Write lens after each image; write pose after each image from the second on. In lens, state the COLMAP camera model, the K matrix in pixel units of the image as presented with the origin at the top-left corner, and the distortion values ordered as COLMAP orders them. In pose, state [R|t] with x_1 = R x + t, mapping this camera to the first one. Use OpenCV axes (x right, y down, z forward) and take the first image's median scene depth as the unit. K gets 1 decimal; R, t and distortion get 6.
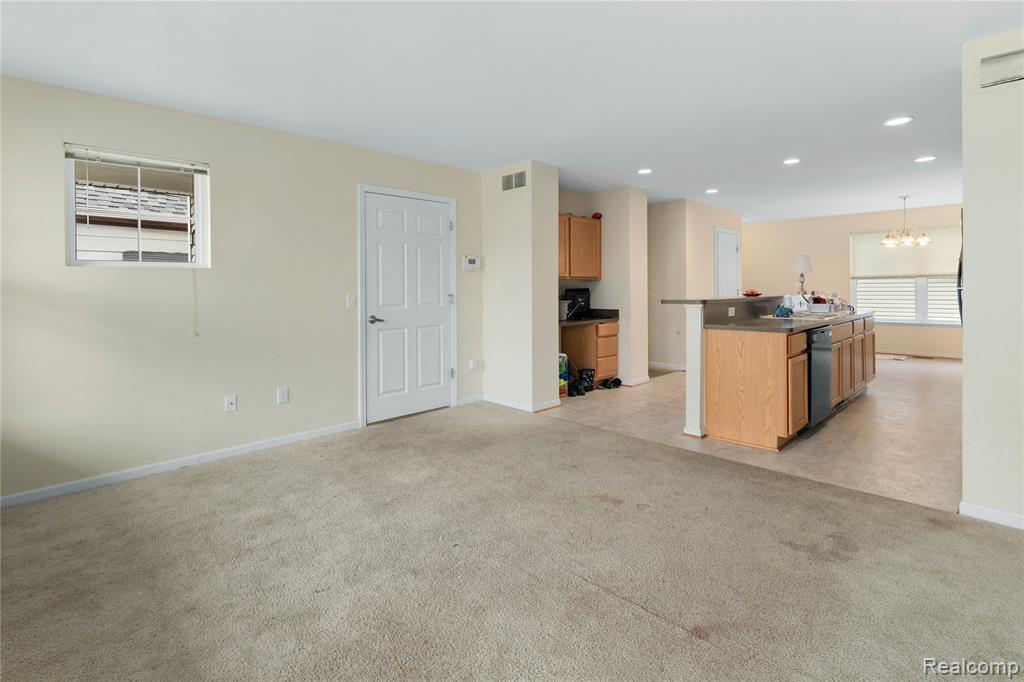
lens RADIAL K [[487.9, 0, 531.9], [0, 487.9, 290.5], [0, 0, 1]] dist [0.000685, -0.000048]
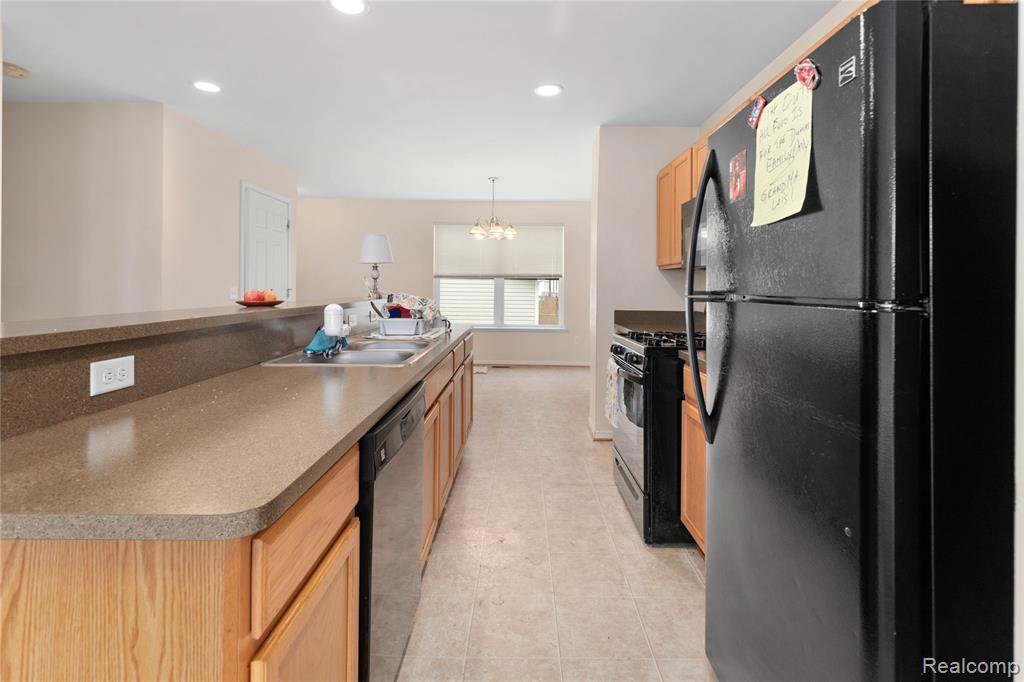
lens RADIAL K [[476.9, 0, 511.6], [0, 476.9, 288.3], [0, 0, 1]] dist [0.001461, 0.000352]
pose [[0.723691, 0.012227, 0.690015, 0.284674], [-0.012418, 0.999912, -0.004695, -0.004565], [-0.690012, -0.005171, 0.723779, 0.482904]]
